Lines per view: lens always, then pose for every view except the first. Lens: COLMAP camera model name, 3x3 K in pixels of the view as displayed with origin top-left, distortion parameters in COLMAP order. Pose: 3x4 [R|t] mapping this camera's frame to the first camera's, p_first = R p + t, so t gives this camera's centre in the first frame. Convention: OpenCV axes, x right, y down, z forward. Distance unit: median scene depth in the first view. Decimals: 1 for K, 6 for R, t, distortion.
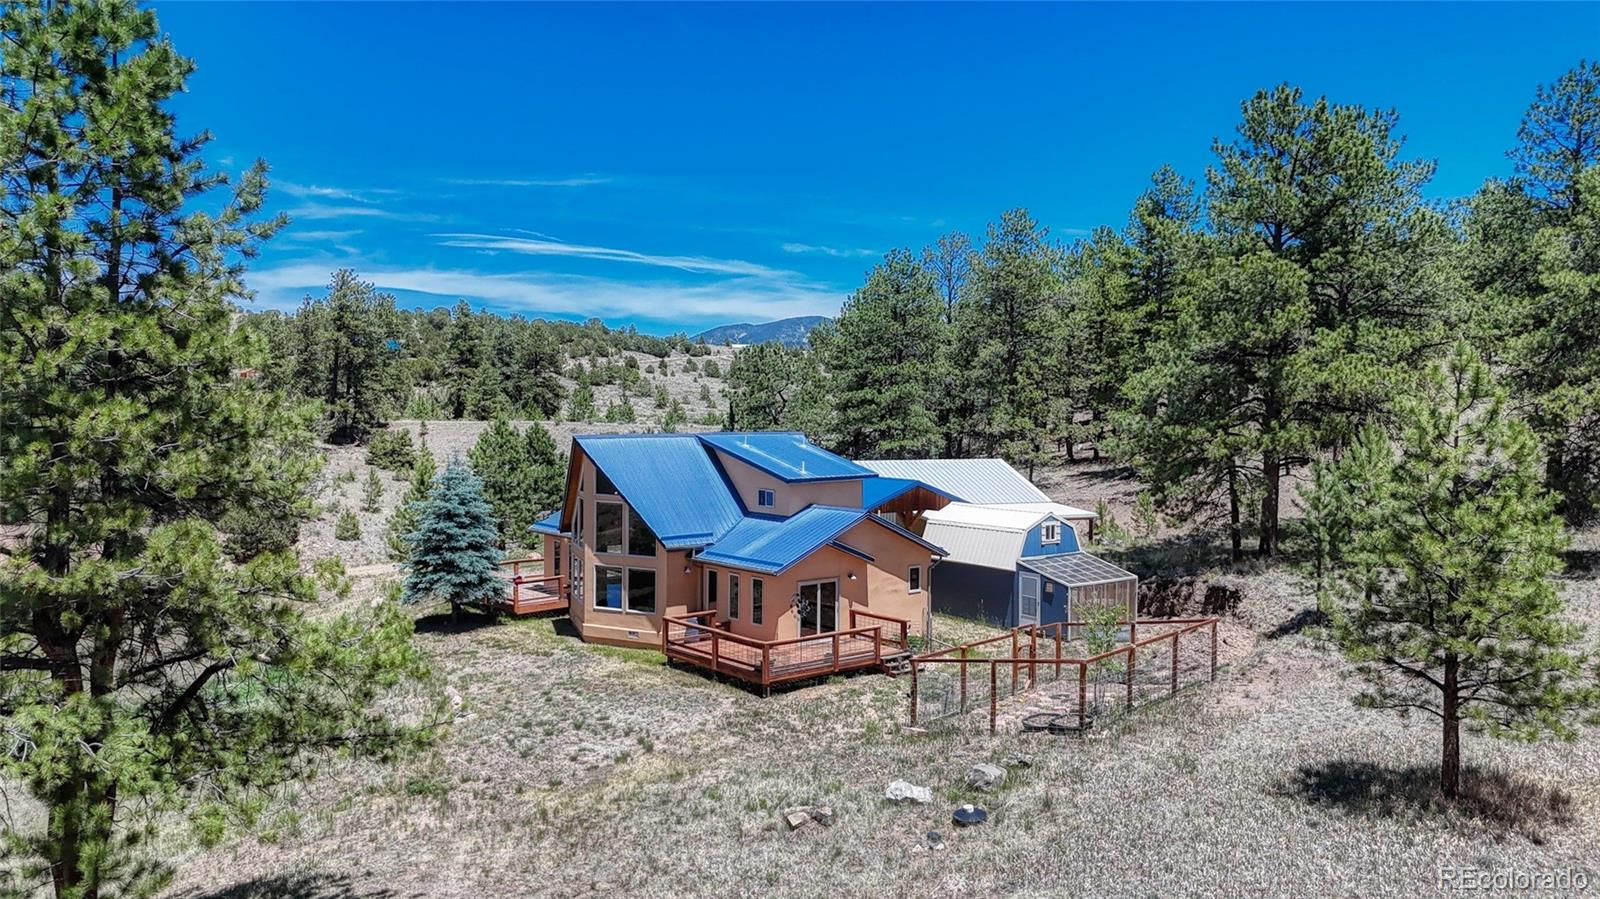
lens RADIAL K [[1188.0, 0, 806.0], [0, 1188.0, 458.0], [0, 0, 1]] dist [0.056726, -0.051811]
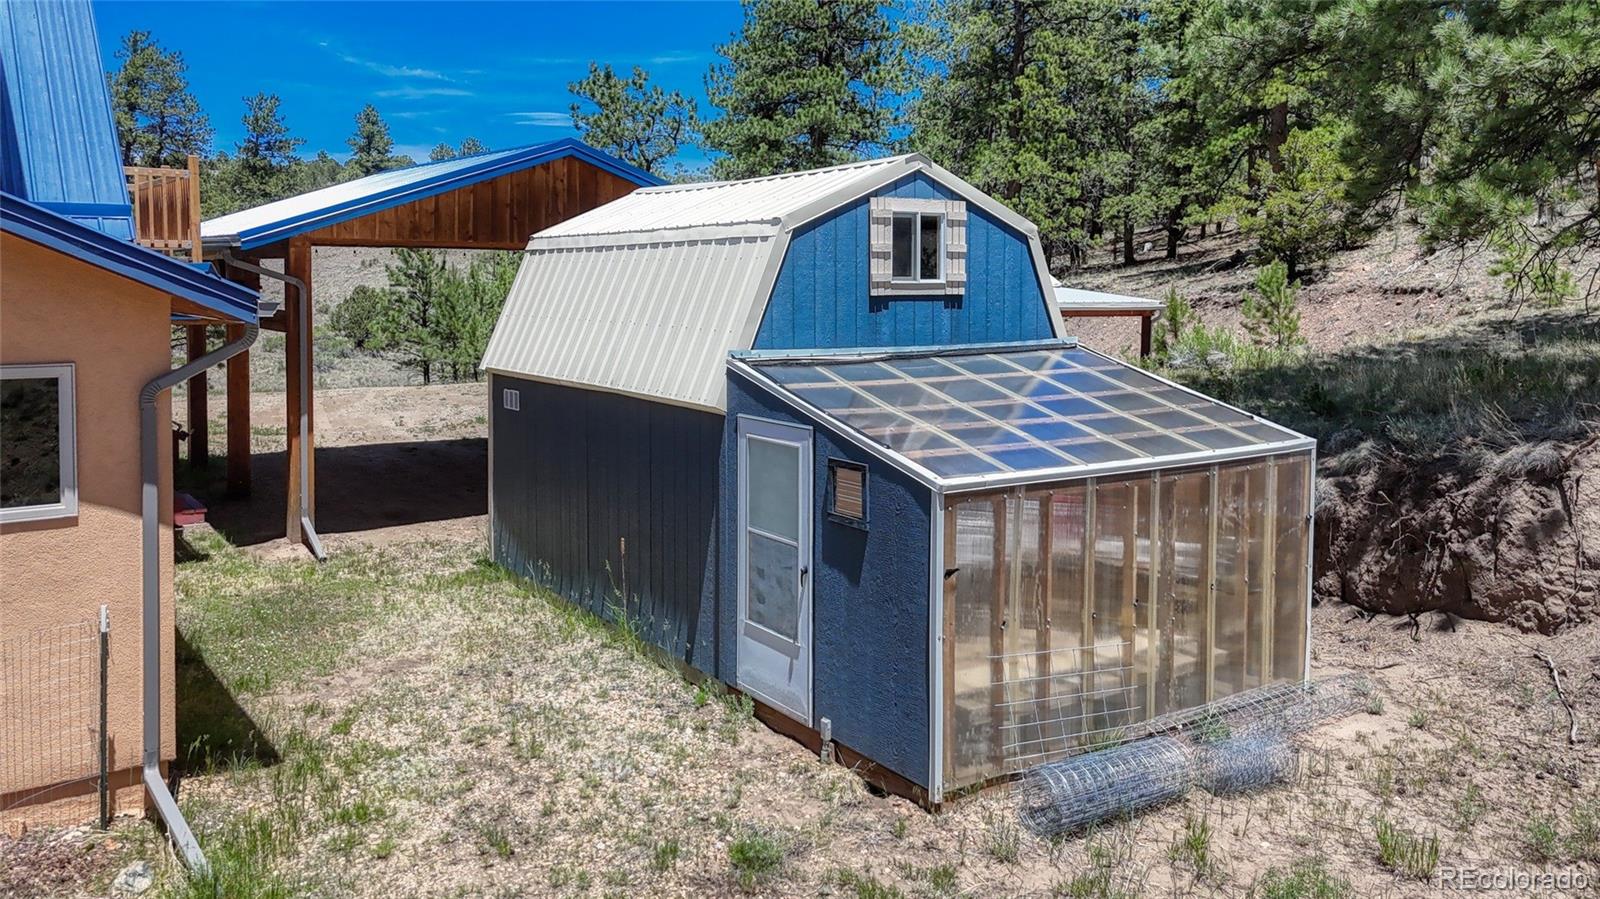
lens RADIAL K [[1188.0, 0, 799.2], [0, 1188.0, 328.4], [0, 0, 1]] dist [0.056726, -0.051811]
pose [[0.997300, 0.000741, -0.073425, 0.201571], [-0.001085, 0.999989, -0.004643, 0.080305], [0.073421, 0.004710, 0.997290, 0.780004]]
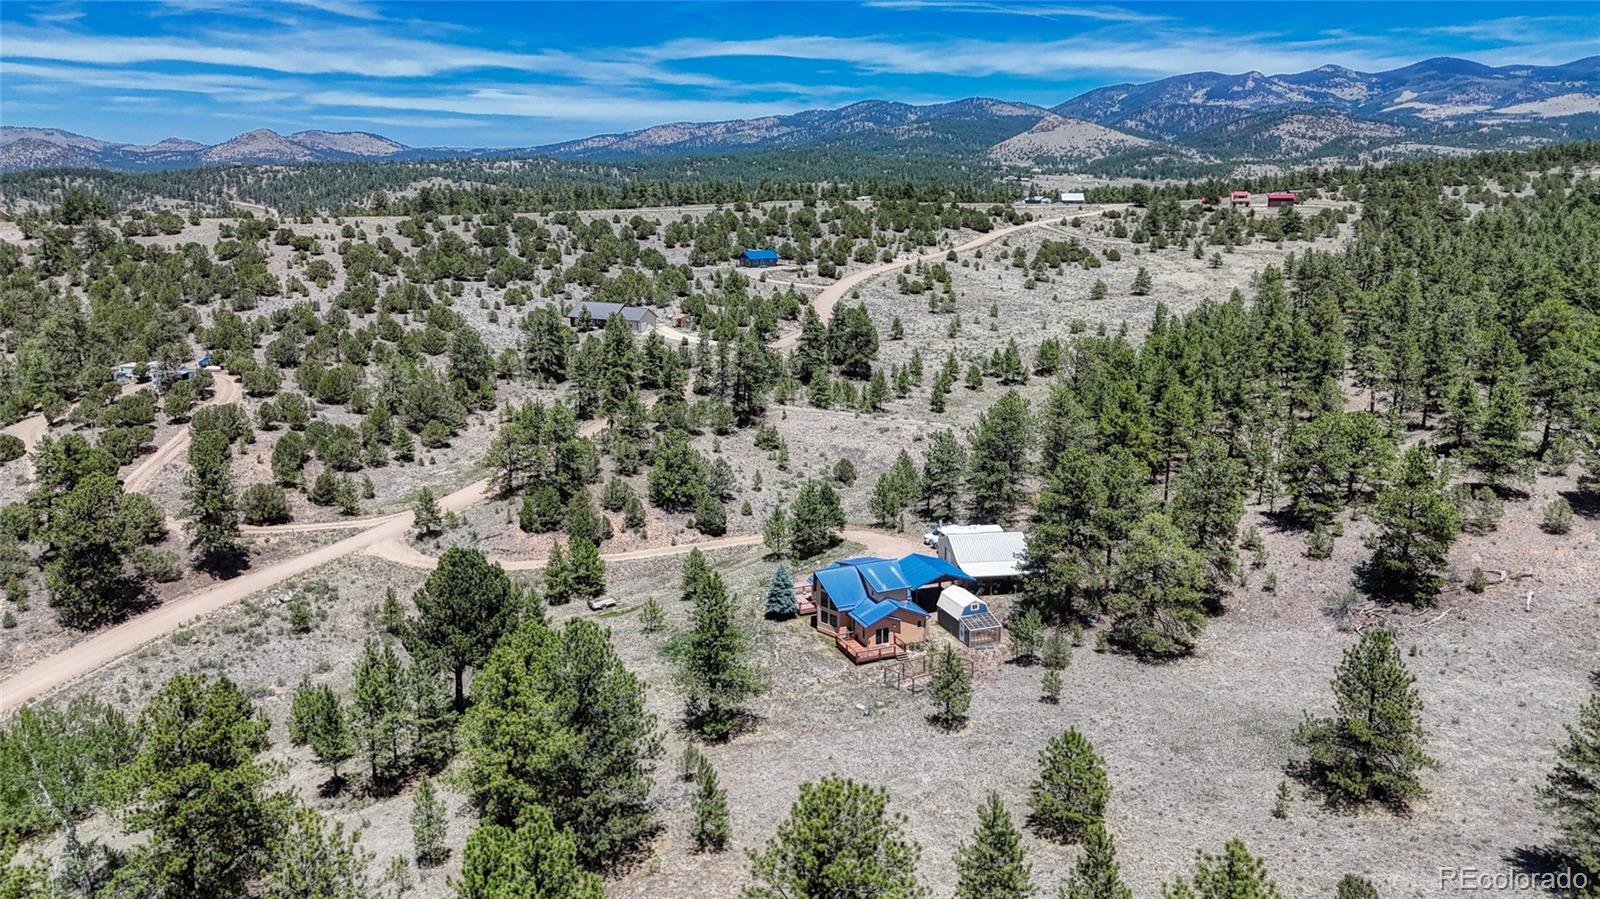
lens RADIAL K [[1188.0, 0, 796.3], [0, 1188.0, 446.9], [0, 0, 1]] dist [0.056726, -0.051811]
pose [[0.949631, 0.058582, -0.307847, 0.668673], [0.001832, 0.981316, 0.192392, -0.888216], [0.313366, -0.183266, 0.931781, -1.785462]]
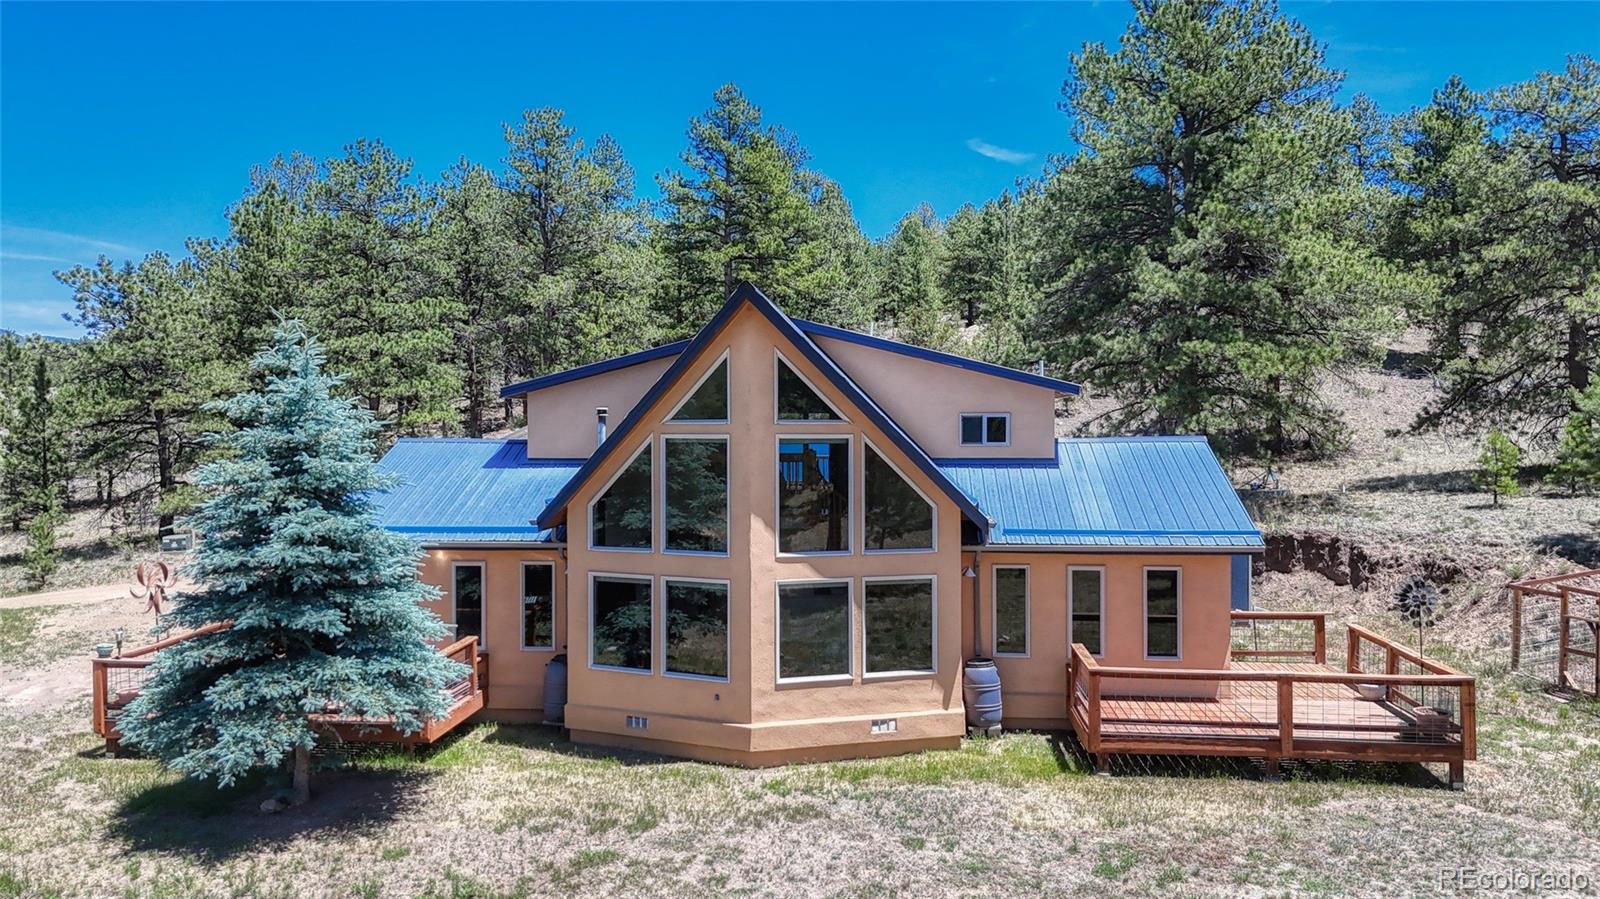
lens RADIAL K [[1188.0, 0, 798.5], [0, 1188.0, 443.9], [0, 0, 1]] dist [0.056726, -0.051811]
pose [[0.714339, -0.016786, 0.699598, -0.441095], [0.036447, 0.999248, -0.013239, 0.042250], [-0.698850, 0.034955, 0.714414, 0.637802]]
